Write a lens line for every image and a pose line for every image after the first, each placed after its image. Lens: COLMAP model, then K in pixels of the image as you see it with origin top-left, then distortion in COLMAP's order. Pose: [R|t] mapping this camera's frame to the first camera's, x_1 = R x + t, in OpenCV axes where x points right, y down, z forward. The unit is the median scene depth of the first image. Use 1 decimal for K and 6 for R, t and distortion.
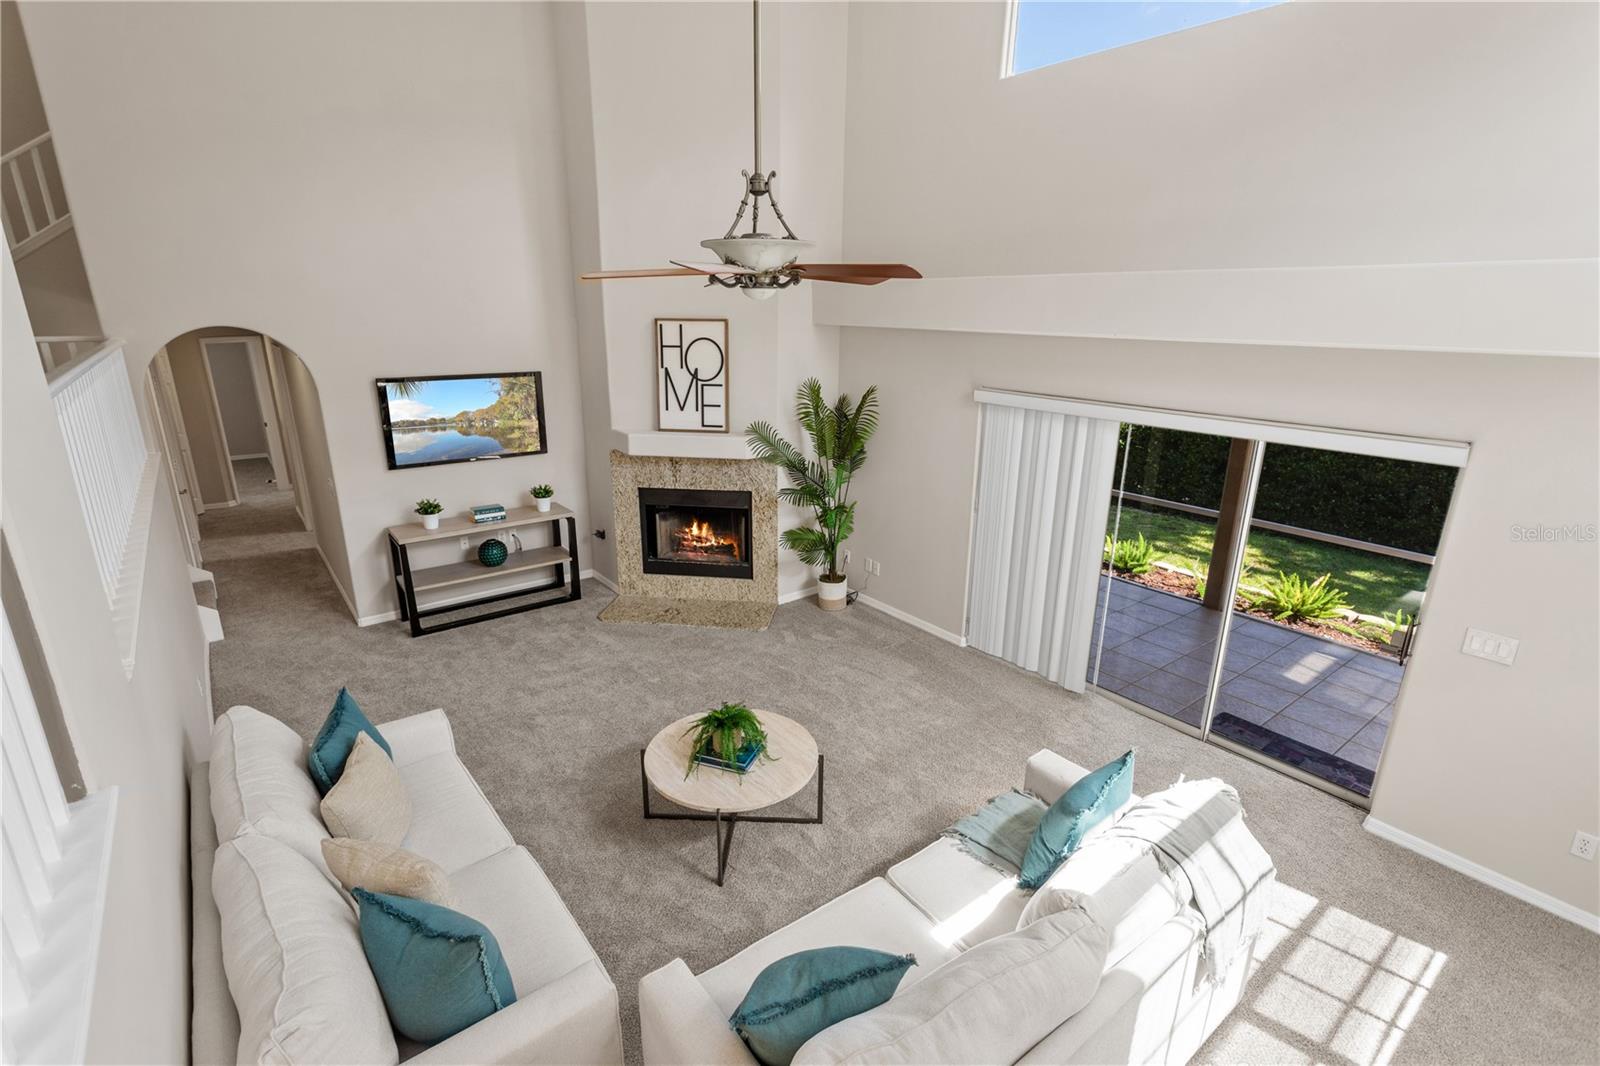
lens RADIAL K [[754.5, 0, 800.5], [0, 754.5, 541.2], [0, 0, 1]] dist [-0.000417, 0.002014]
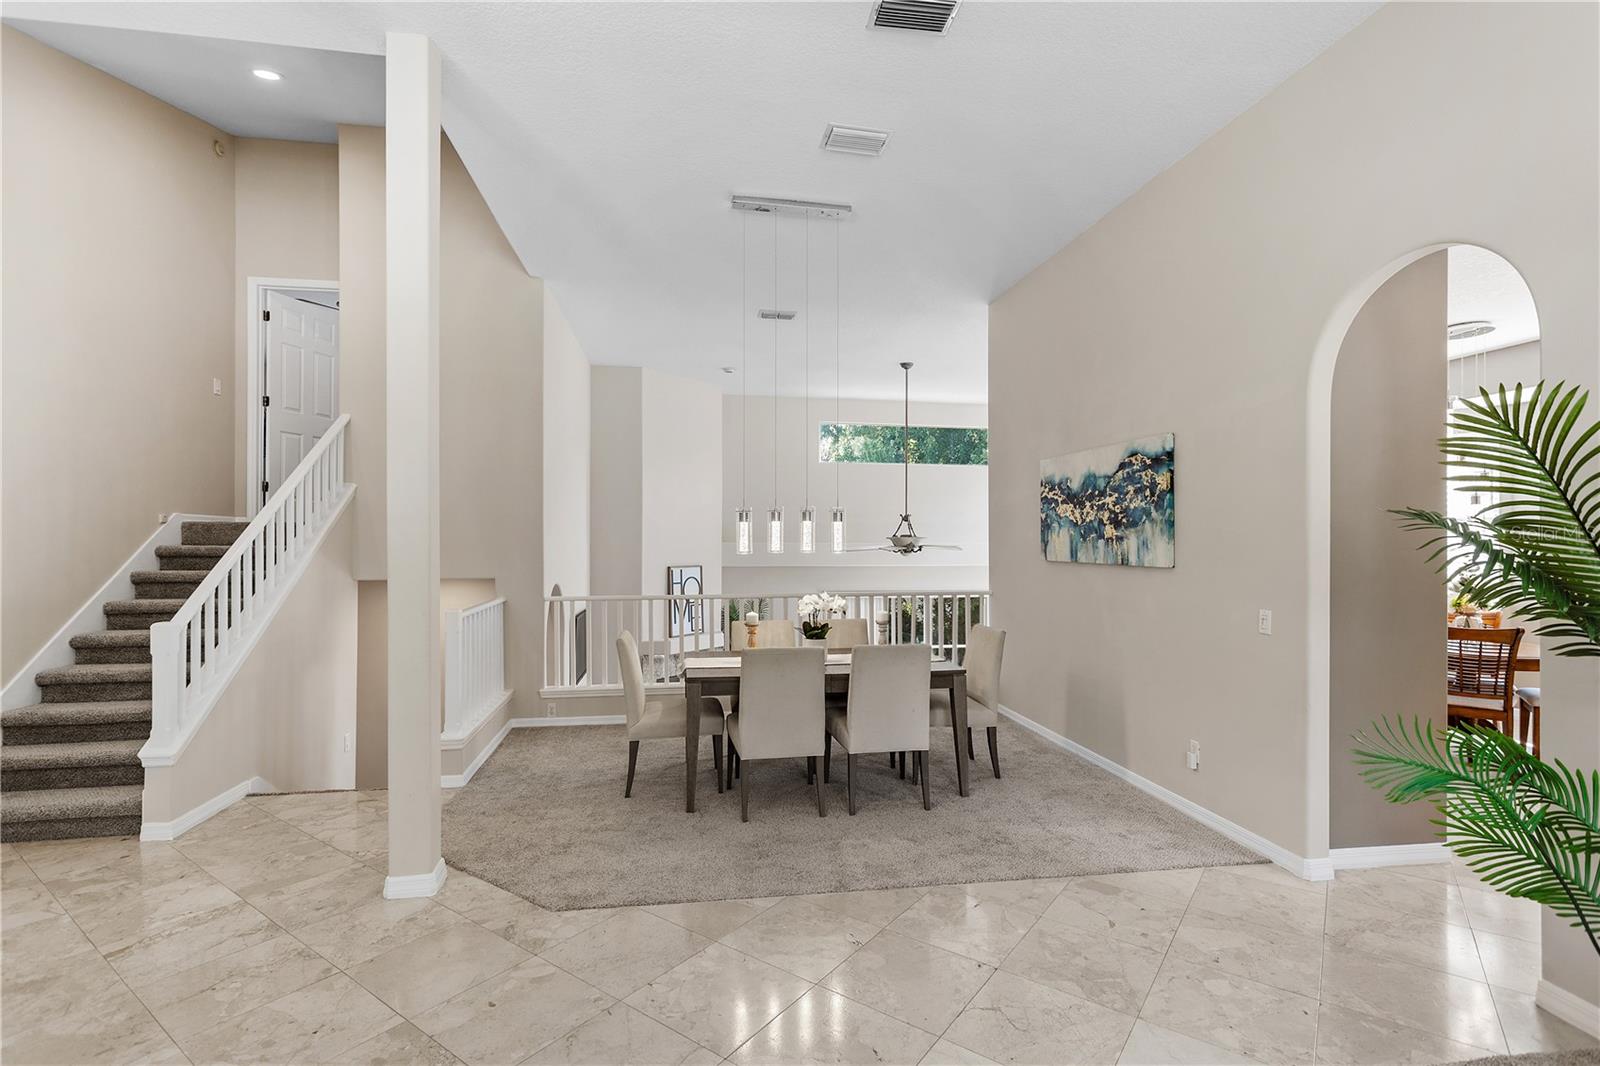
lens RADIAL K [[754.9, 0, 805.4], [0, 754.9, 529.0], [0, 0, 1]] dist [0.001338, 0.001050]
pose [[0.481787, 0.006556, 0.876264, -1.394076], [0.262924, 0.952817, -0.151690, -0.055432], [-0.835914, 0.303473, 0.457331, 0.022429]]
